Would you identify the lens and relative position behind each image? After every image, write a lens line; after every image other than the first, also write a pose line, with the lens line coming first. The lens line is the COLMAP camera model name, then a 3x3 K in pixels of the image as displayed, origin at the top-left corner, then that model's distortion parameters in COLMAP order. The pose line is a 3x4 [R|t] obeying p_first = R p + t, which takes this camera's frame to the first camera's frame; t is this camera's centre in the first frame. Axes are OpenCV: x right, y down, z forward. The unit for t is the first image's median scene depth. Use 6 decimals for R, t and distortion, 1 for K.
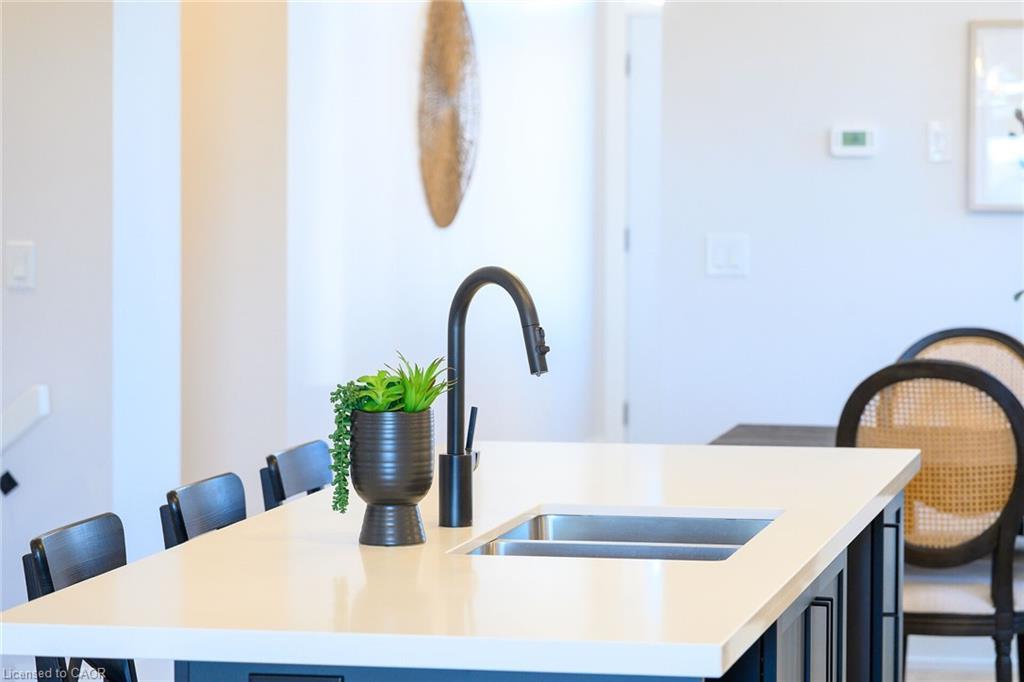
lens RADIAL K [[3559.6, 0, 512.0], [0, 3559.6, 341.0], [0, 0, 1]] dist [0.205794, 3.038675]
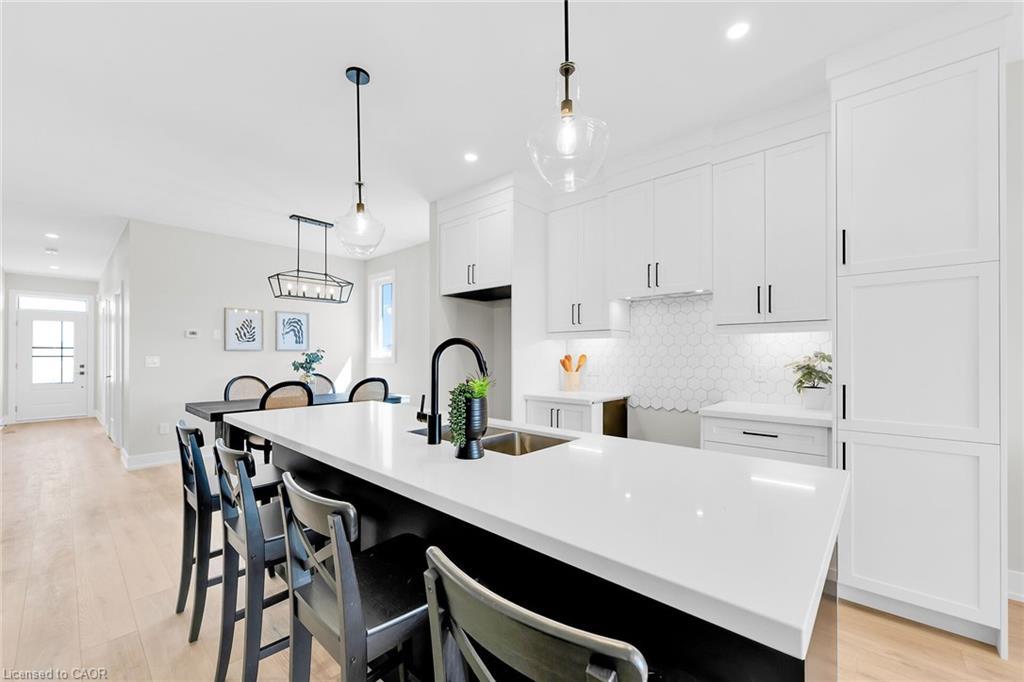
lens RADIAL K [[425.4, 0, 515.2], [0, 425.4, 353.9], [0, 0, 1]] dist [0.002120, 0.000582]
pose [[0.529013, -0.001118, 0.848613, -0.229084], [0.049753, 0.998320, -0.029700, 0.002697], [-0.847154, 0.057933, 0.528180, 0.739901]]
